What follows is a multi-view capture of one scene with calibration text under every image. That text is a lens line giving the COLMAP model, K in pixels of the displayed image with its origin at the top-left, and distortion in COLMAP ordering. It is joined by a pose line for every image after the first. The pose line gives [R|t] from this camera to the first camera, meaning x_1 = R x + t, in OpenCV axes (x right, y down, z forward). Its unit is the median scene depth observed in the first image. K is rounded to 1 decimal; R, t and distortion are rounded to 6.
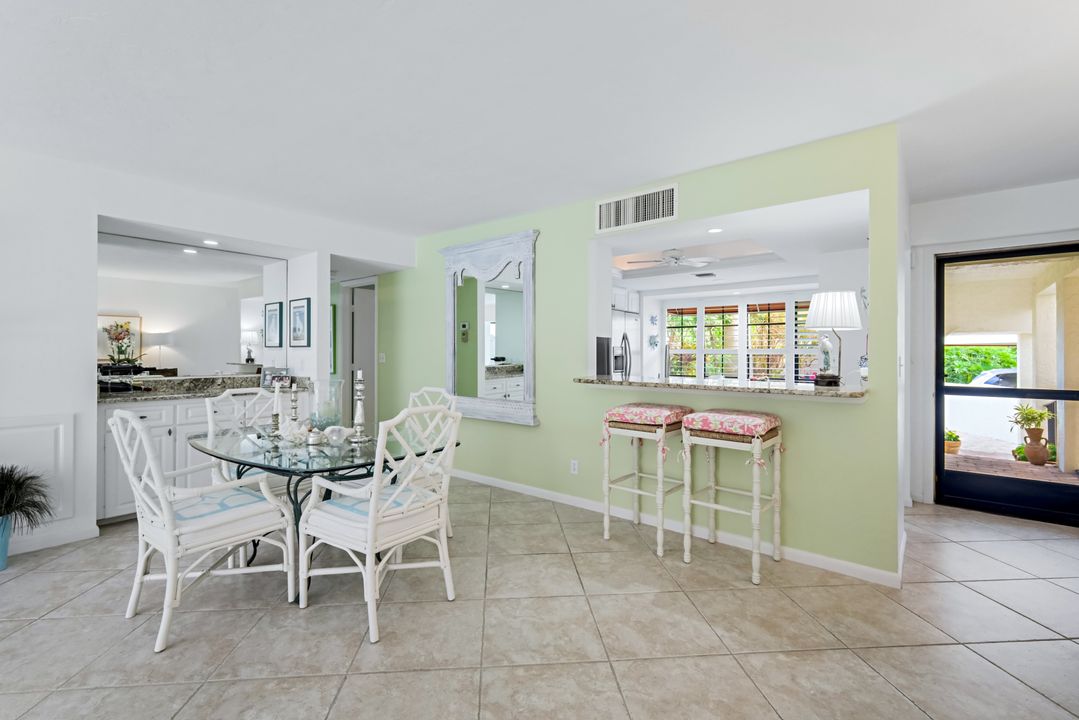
lens RADIAL K [[479.4, 0, 539.3], [0, 479.4, 349.6], [0, 0, 1]] dist [0.002989, 0.000498]
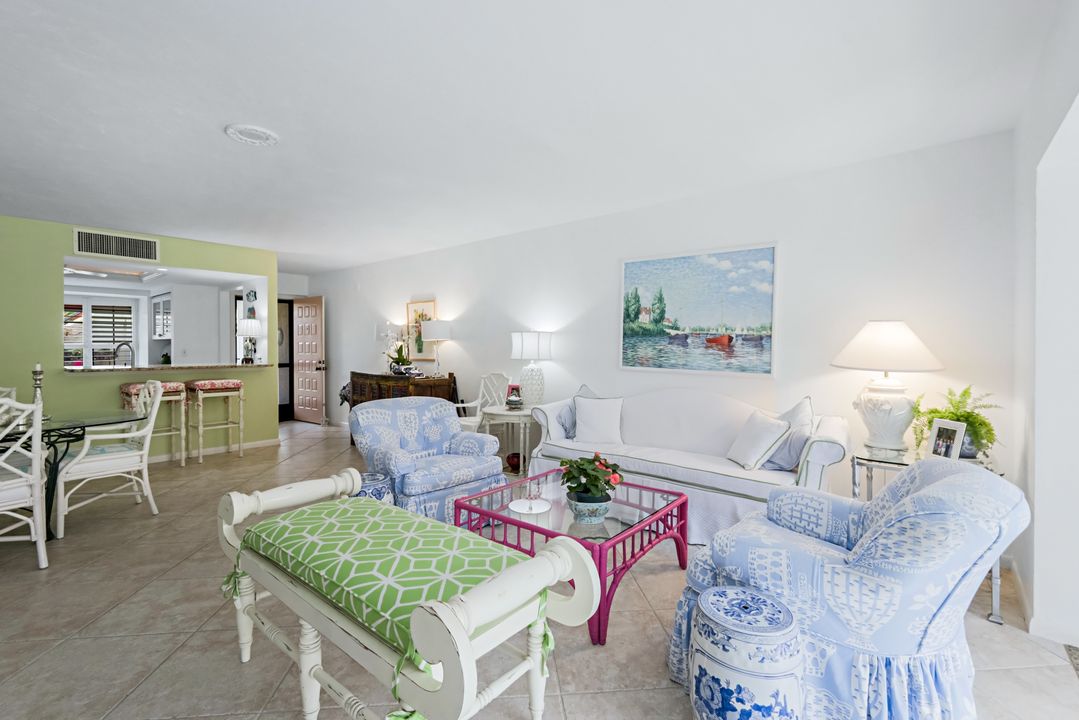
lens RADIAL K [[479.4, 0, 546.9], [0, 479.4, 345.2], [0, 0, 1]] dist [0.002989, 0.000498]
pose [[-0.006987, 0.000838, 0.999975, -1.075739], [-0.003397, 0.999994, -0.000862, -0.004142], [-0.999970, -0.003403, -0.006984, -0.205598]]
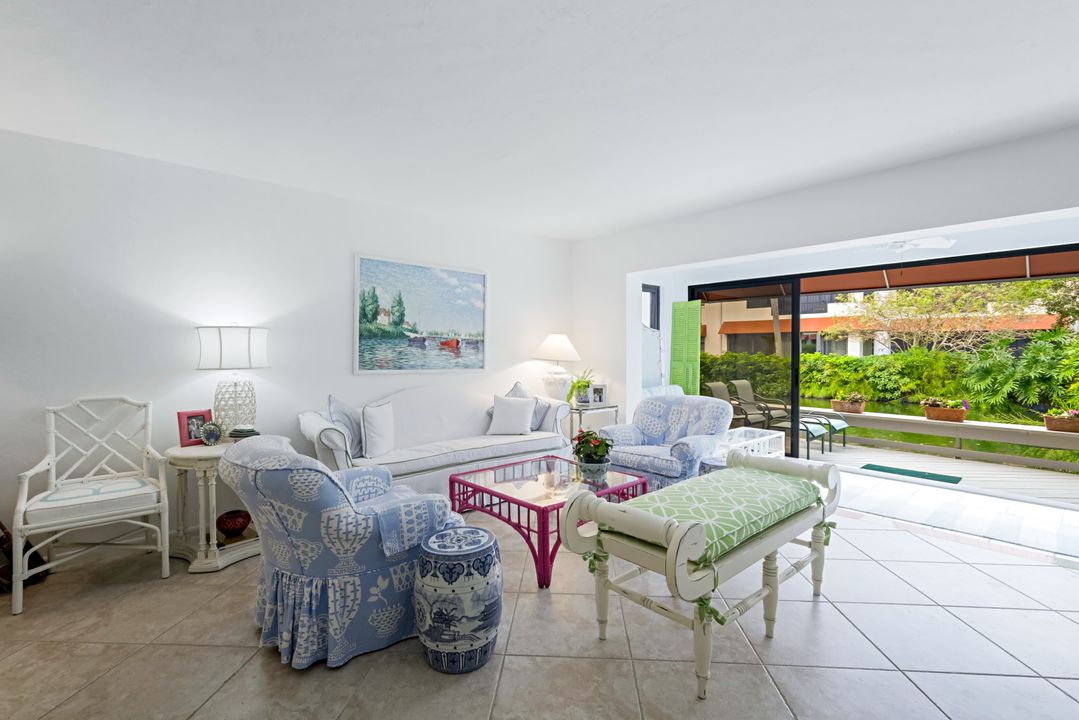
lens RADIAL K [[479.4, 0, 540.8], [0, 479.4, 355.5], [0, 0, 1]] dist [0.002989, 0.000498]
pose [[-0.987097, -0.004854, 0.160048, -0.517645], [-0.002582, 0.999893, 0.014405, -0.003883], [-0.160101, 0.013806, -0.987004, 0.544775]]
